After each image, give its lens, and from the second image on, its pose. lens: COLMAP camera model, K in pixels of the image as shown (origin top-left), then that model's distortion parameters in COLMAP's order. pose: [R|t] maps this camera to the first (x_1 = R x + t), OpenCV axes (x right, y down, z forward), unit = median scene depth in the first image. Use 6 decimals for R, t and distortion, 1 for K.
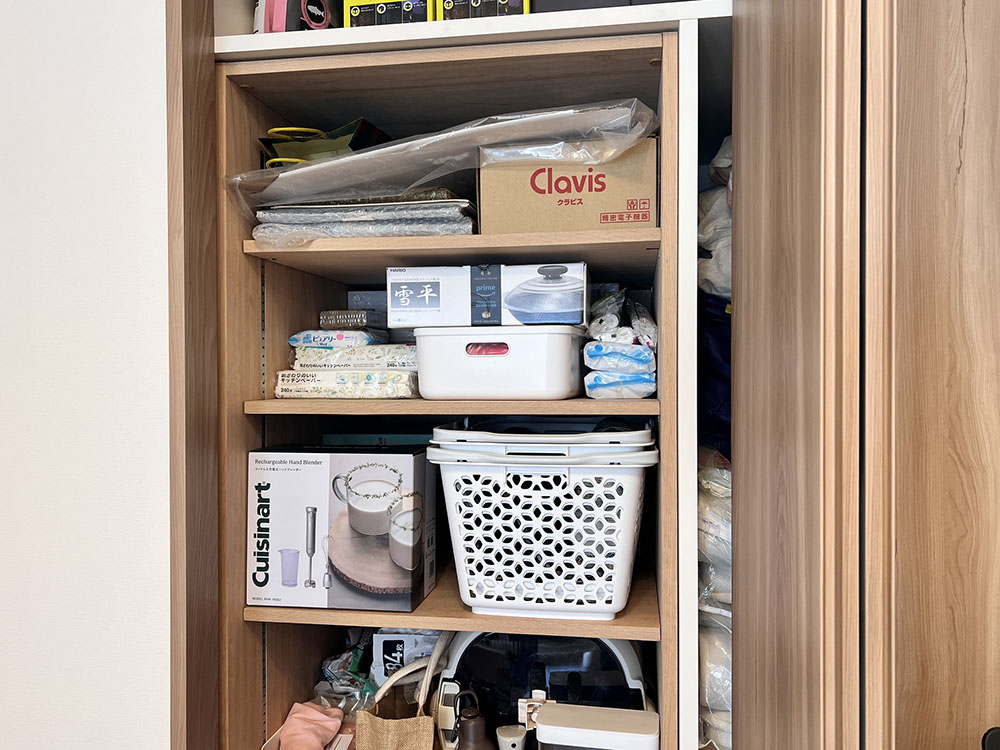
lens RADIAL K [[782.5, 0, 479.9], [0, 782.5, 372.6], [0, 0, 1]] dist [0.148211, -0.177367]
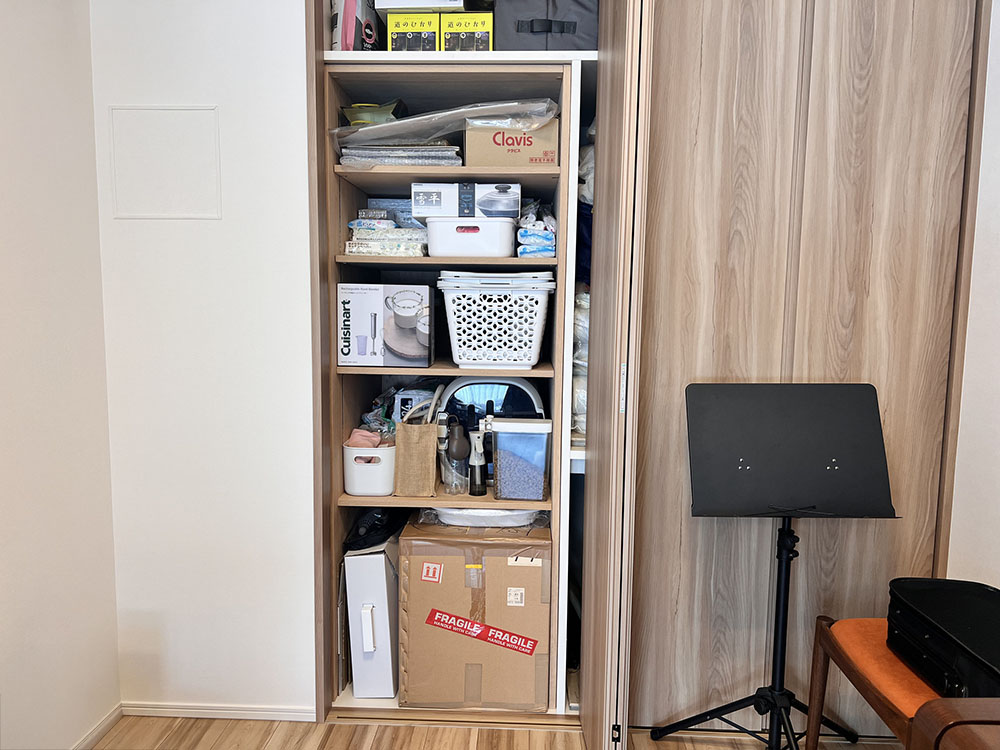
lens RADIAL K [[782.5, 0, 479.9], [0, 782.5, 372.6], [0, 0, 1]] dist [0.148211, -0.177367]
pose [[0.990140, -0.000026, 0.140078, -0.227753], [-0.012271, 0.996139, 0.086923, 0.147794], [-0.139540, -0.087785, 0.986318, -0.891981]]
